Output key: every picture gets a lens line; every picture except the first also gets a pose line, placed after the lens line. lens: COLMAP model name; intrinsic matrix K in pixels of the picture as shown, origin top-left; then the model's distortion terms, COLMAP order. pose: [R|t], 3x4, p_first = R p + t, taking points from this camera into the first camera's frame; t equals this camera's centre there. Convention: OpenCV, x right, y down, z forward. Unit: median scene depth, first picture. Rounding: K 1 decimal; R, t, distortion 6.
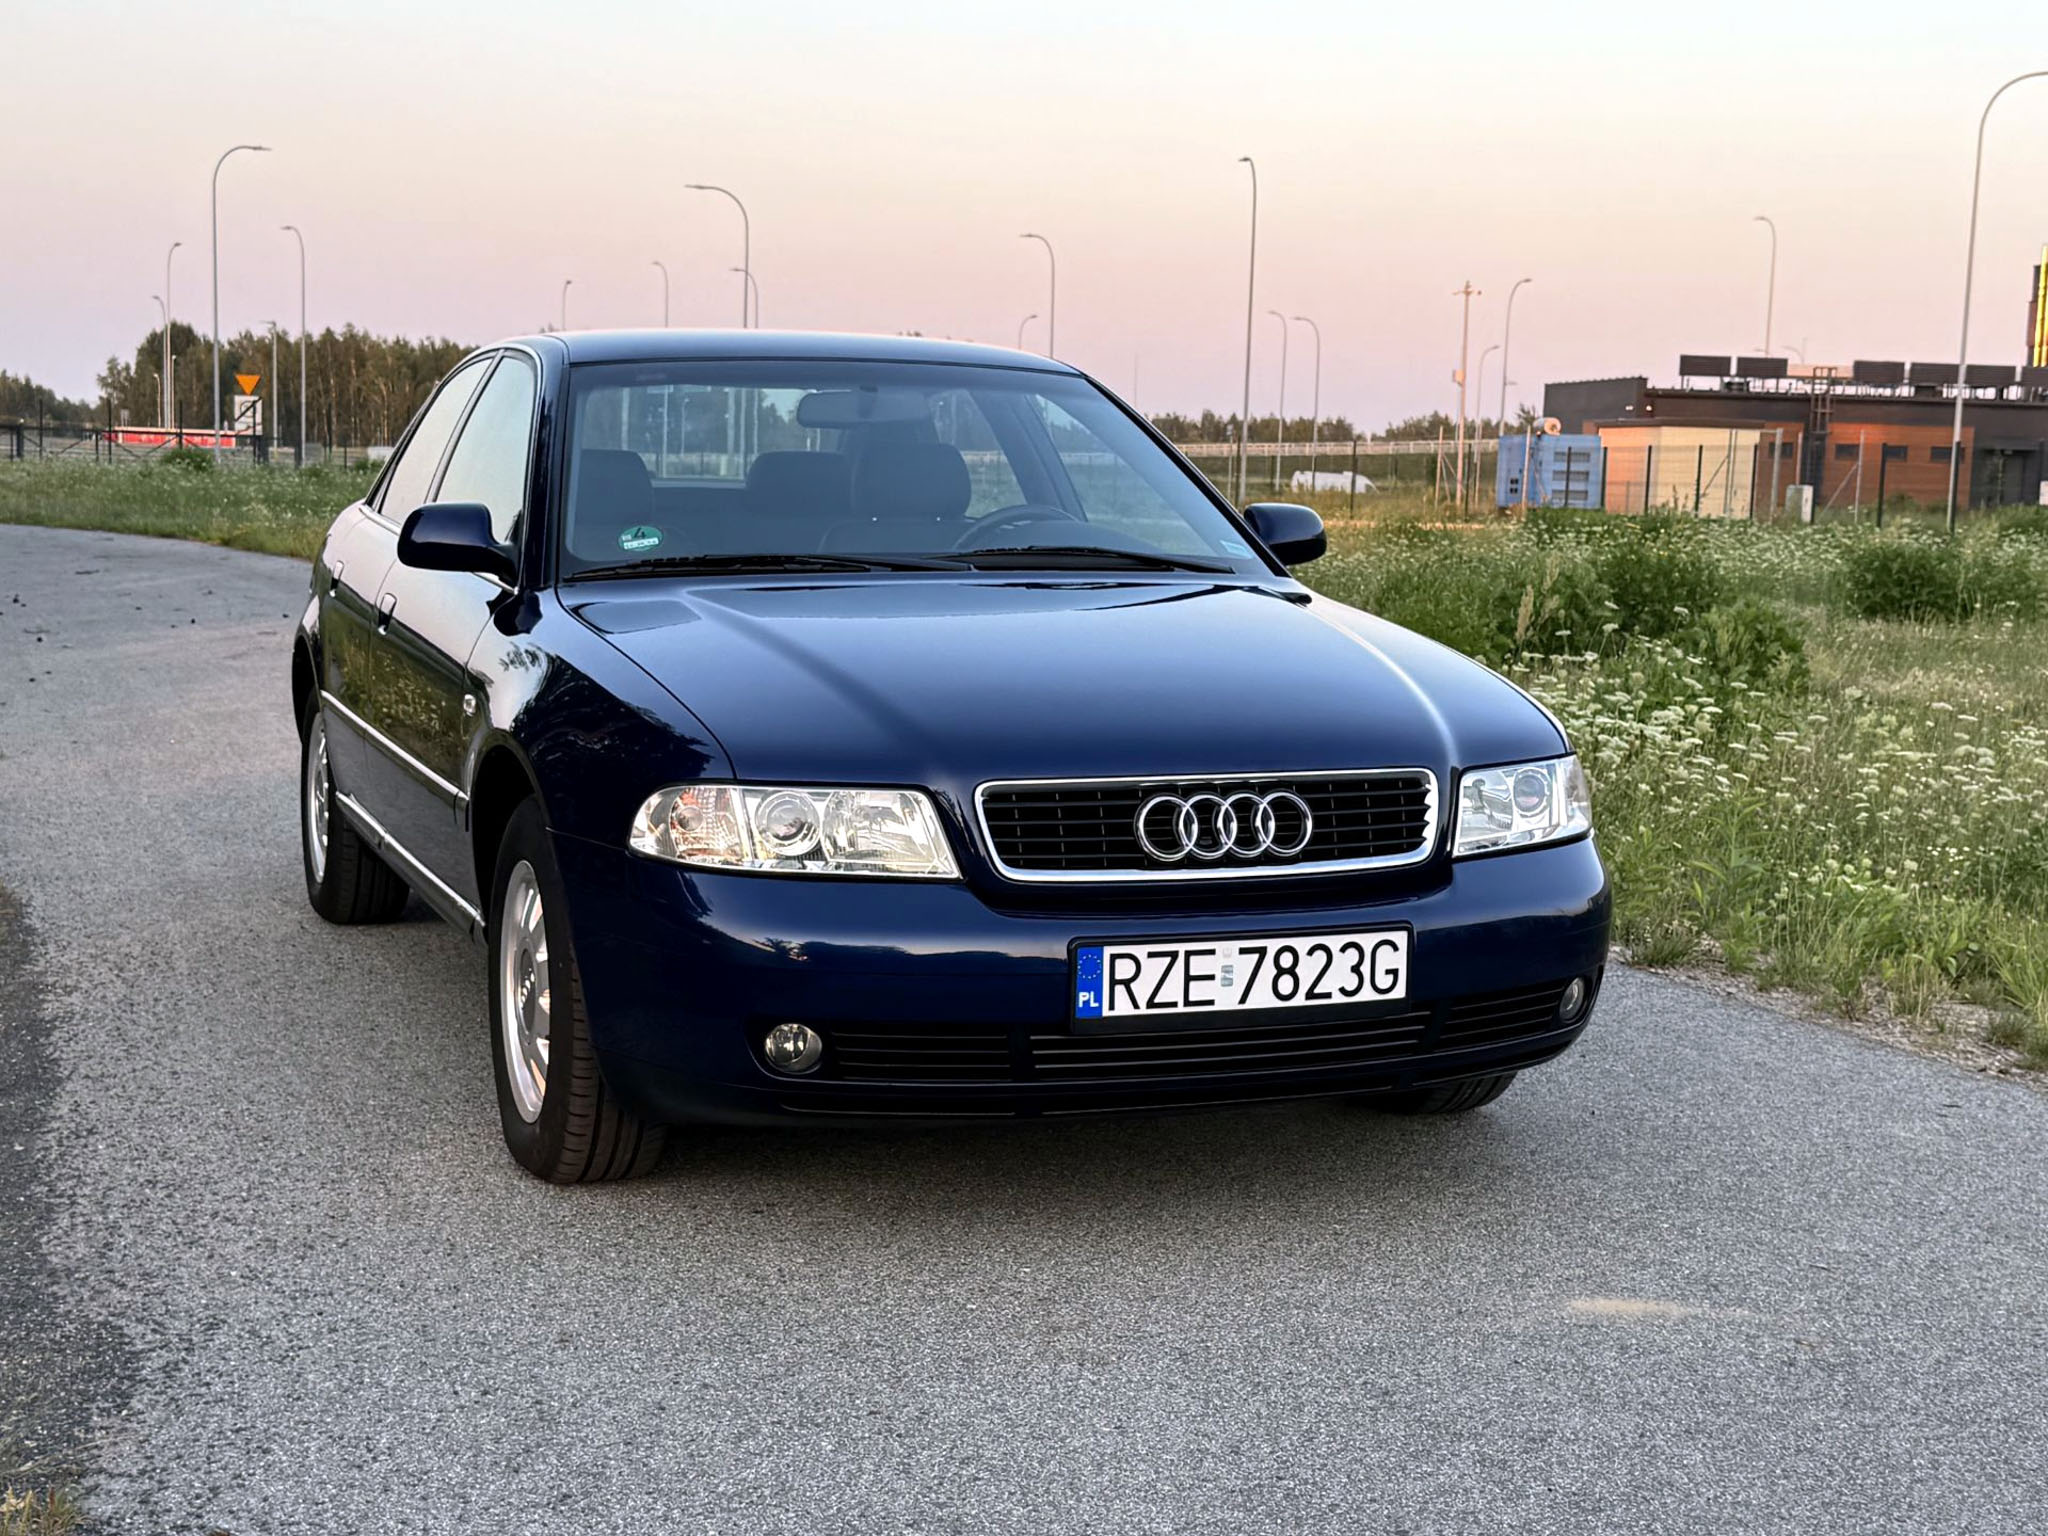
lens RADIAL K [[2937.6, 0, 1019.3], [0, 2937.6, 775.9], [0, 0, 1]] dist [0.130915, -0.092191]
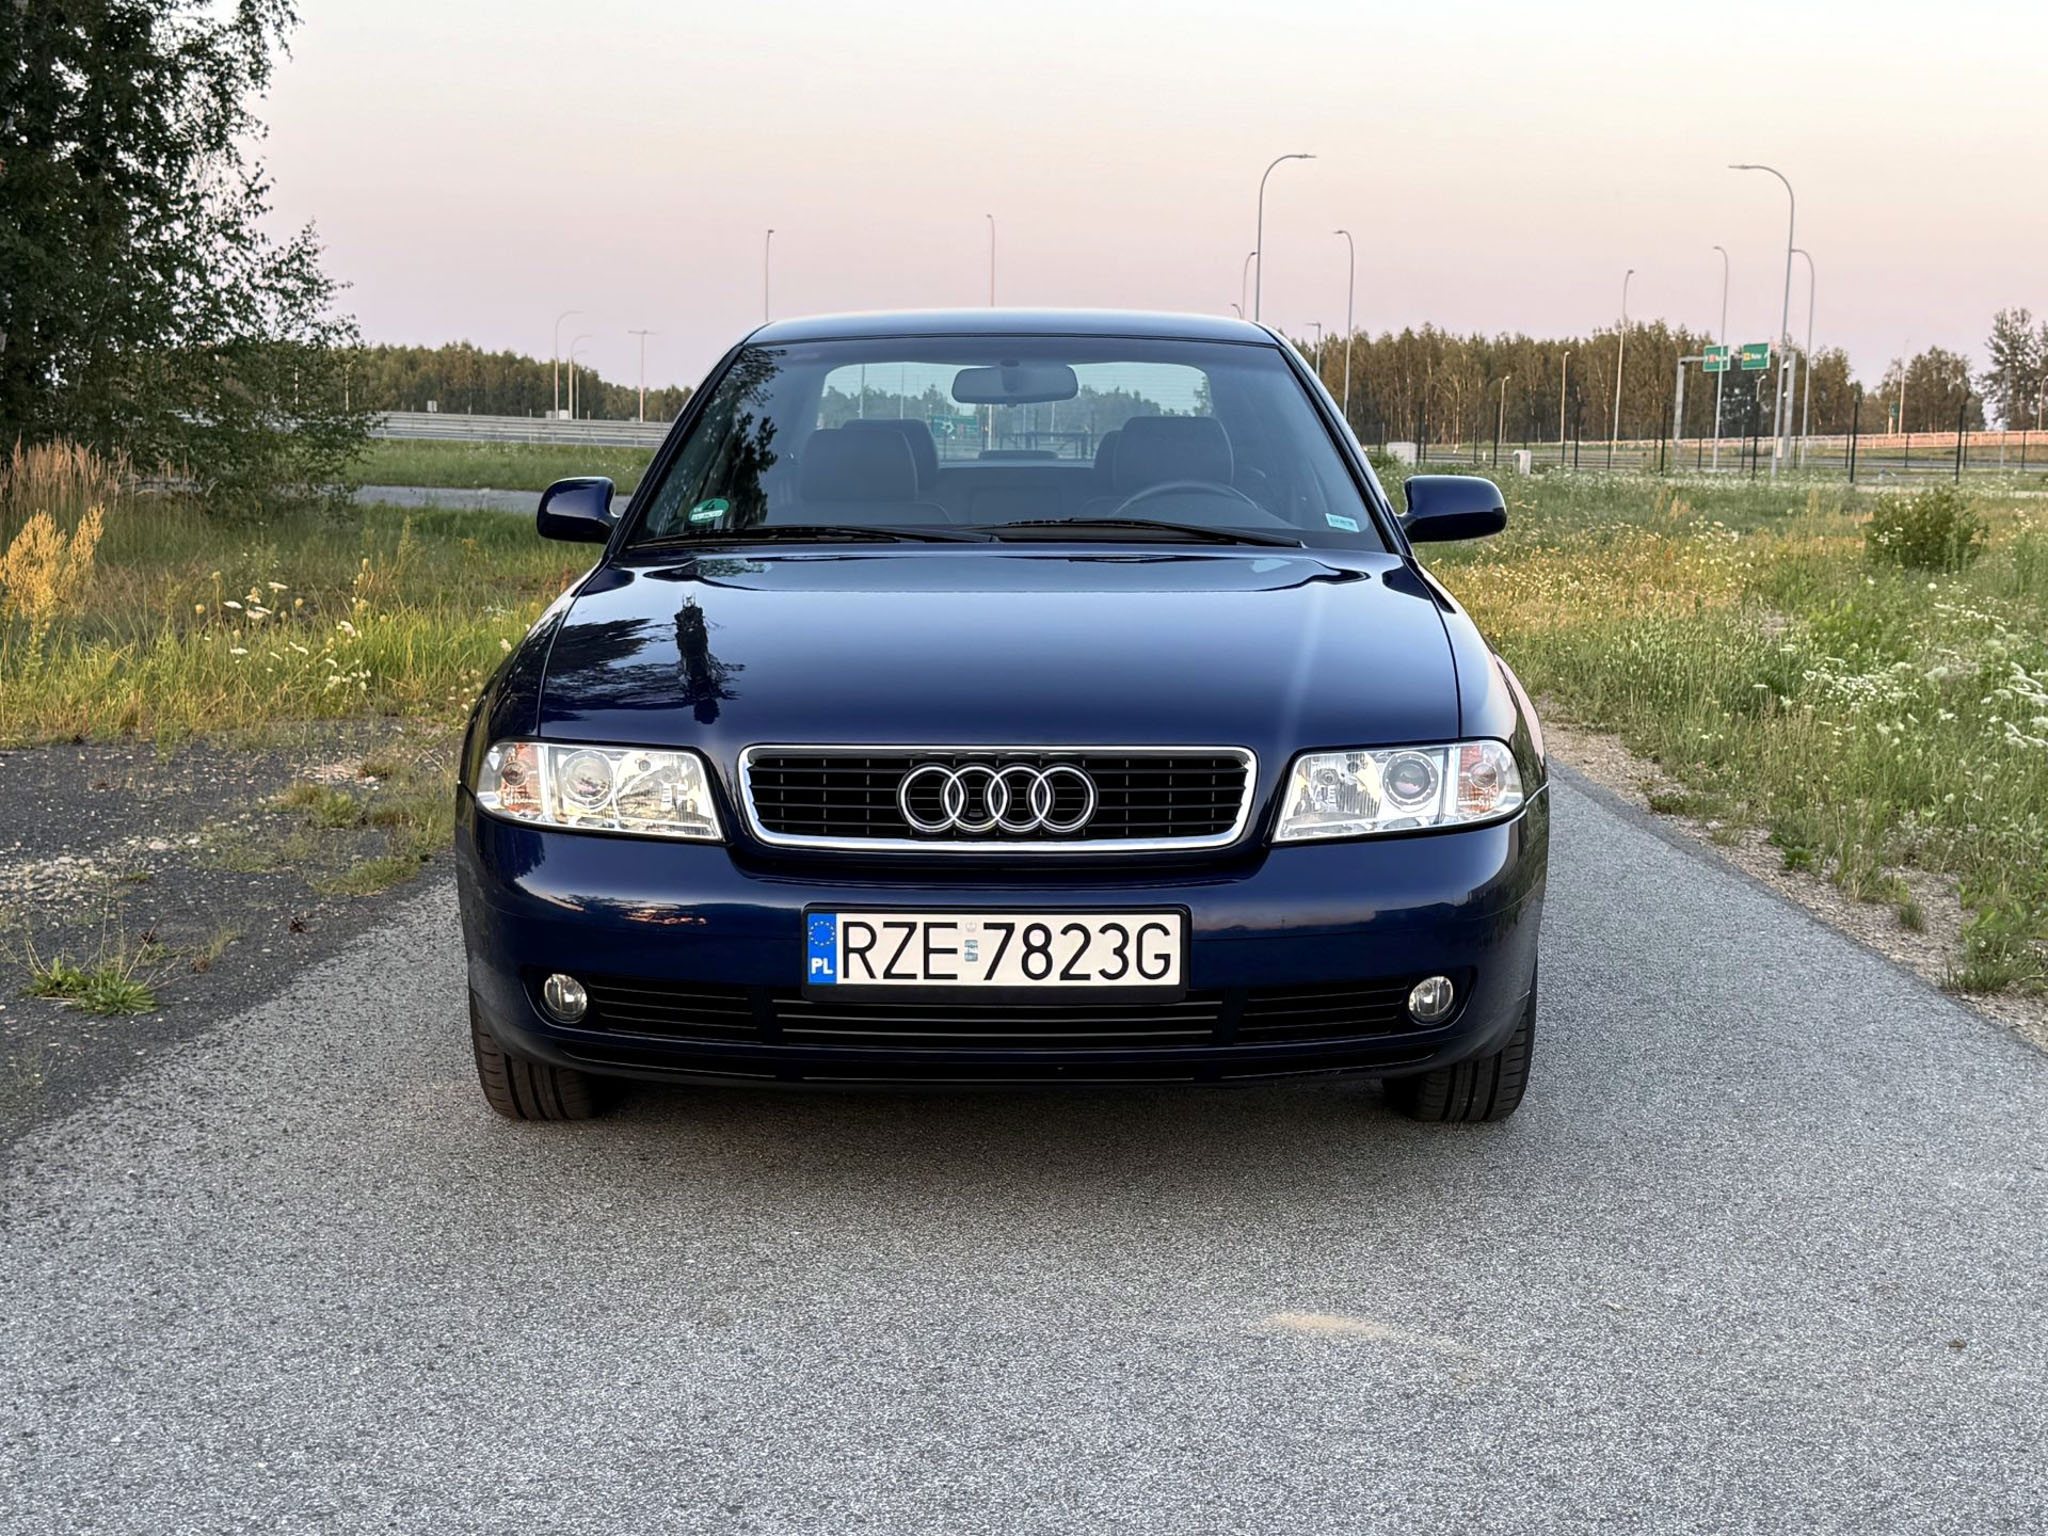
lens RADIAL K [[2937.6, 0, 1019.3], [0, 2937.6, 775.9], [0, 0, 1]] dist [0.130915, -0.092191]
pose [[0.930620, 0.032359, -0.364554, 0.437735], [-0.031657, 0.999468, 0.007904, 0.001406], [0.364615, 0.004185, 0.931149, 0.090766]]
